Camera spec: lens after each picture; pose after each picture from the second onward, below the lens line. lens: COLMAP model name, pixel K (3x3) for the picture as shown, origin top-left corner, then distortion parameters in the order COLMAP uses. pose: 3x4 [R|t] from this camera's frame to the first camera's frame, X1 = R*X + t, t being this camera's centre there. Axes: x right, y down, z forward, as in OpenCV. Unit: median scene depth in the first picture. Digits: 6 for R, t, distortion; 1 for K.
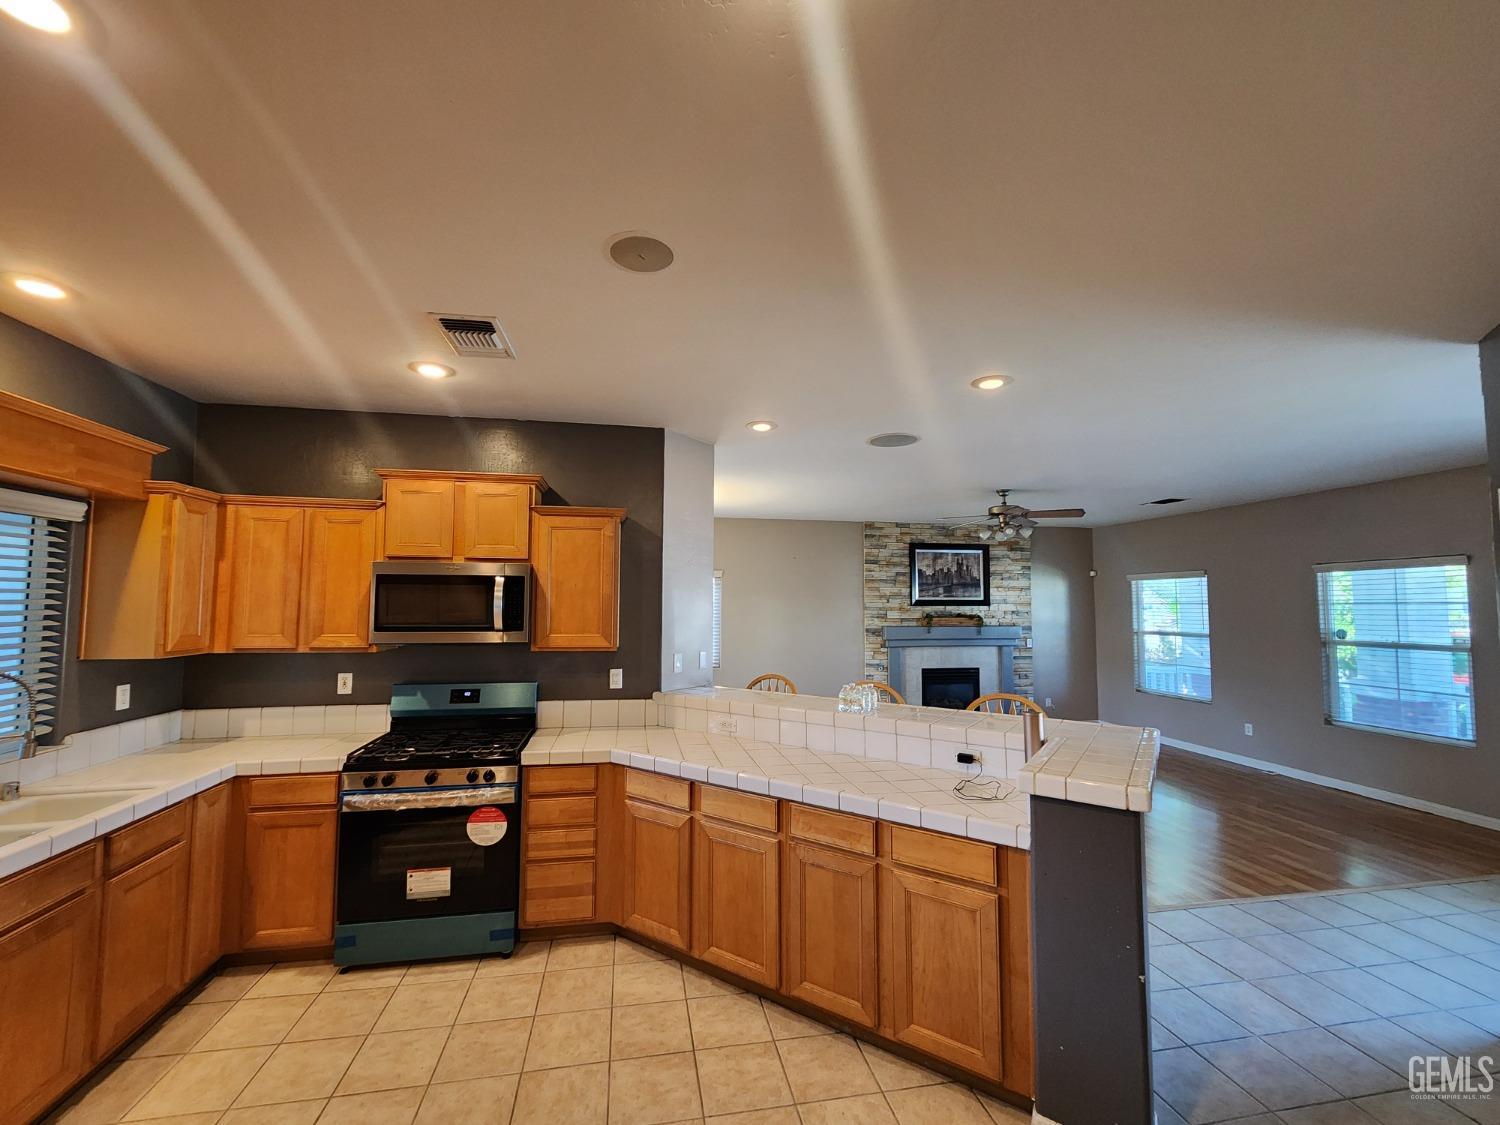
lens RADIAL K [[619.3, 0, 738.2], [0, 619.3, 567.6], [0, 0, 1]] dist [0.001182, -0.000128]
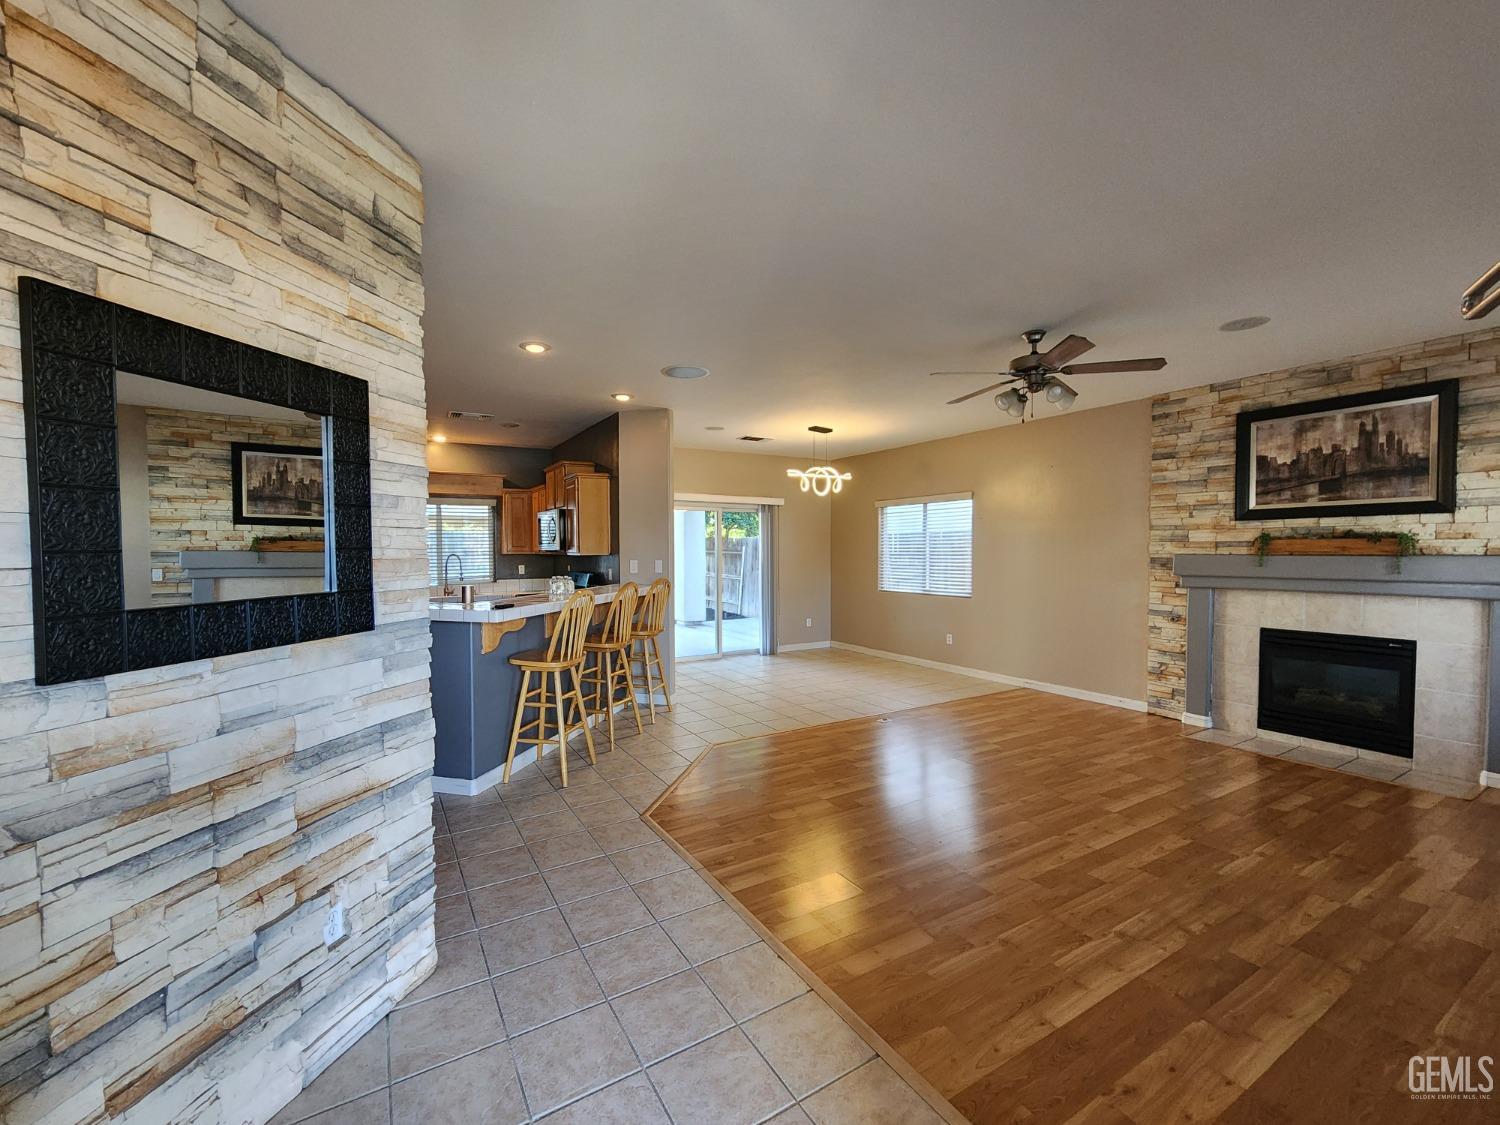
lens RADIAL K [[619.3, 0, 738.2], [0, 619.3, 567.6], [0, 0, 1]] dist [0.001182, -0.000128]
pose [[0.346313, 0.023347, -0.937829, 0.663896], [0.063817, 0.996788, 0.048380, 0.046897], [0.935946, -0.076604, 0.343710, 0.341164]]
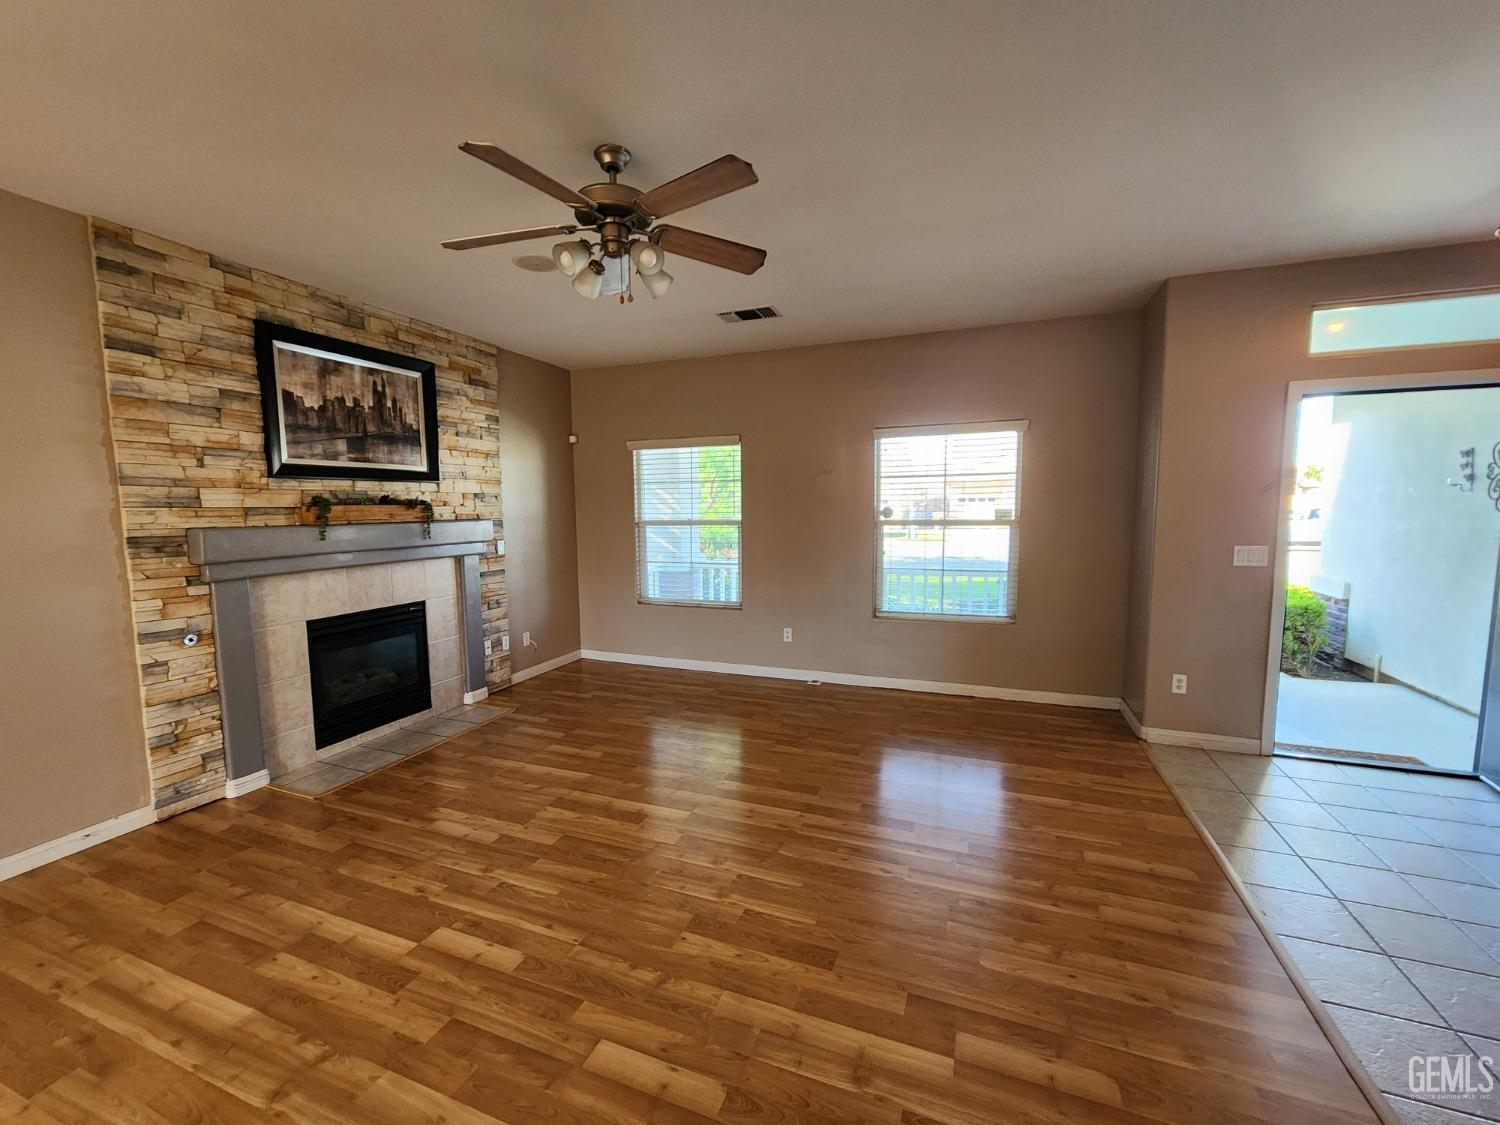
lens RADIAL K [[622.7, 0, 736.1], [0, 622.7, 567.2], [0, 0, 1]] dist [0.001699, 0.000540]
pose [[0.530103, -0.092451, 0.842878, 0.086043], [-0.038545, 0.990383, 0.132872, 0.053309], [-0.847057, -0.102924, 0.521441, 0.505674]]
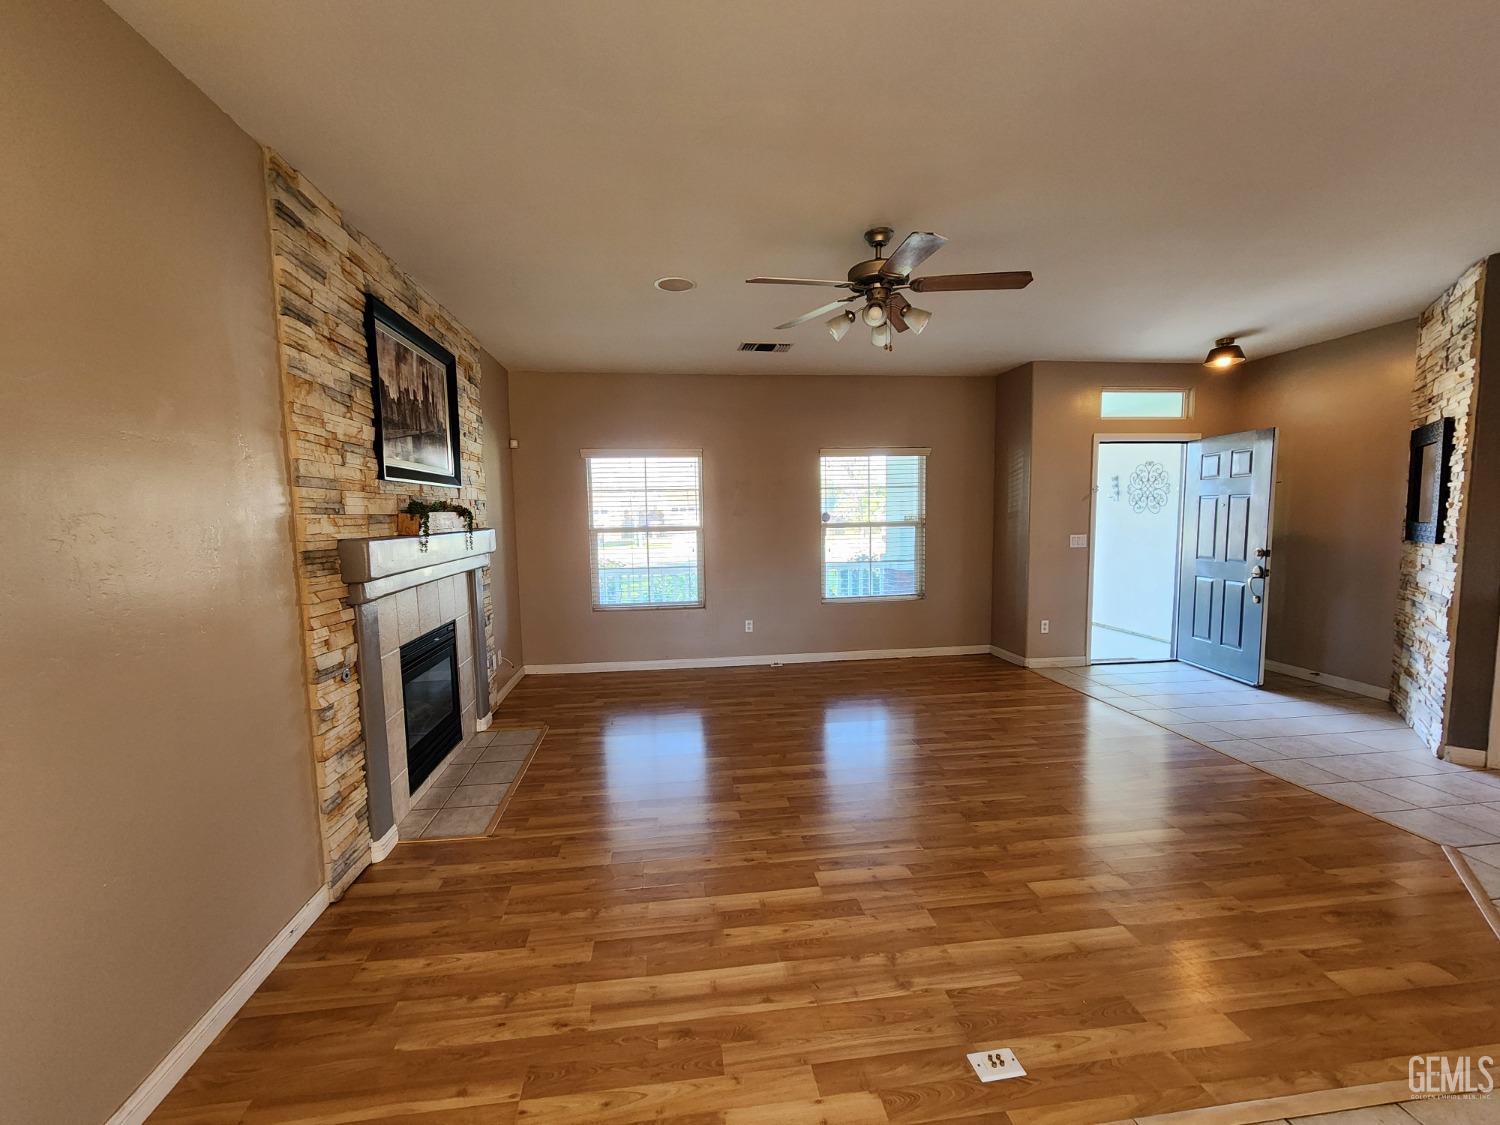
lens RADIAL K [[619.3, 0, 738.2], [0, 619.3, 567.6], [0, 0, 1]] dist [0.001182, -0.000128]
pose [[0.057918, -0.095029, 0.993788, -0.063493], [-0.042706, 0.994312, 0.097568, 0.067851], [-0.997408, -0.048092, 0.053530, 0.766243]]
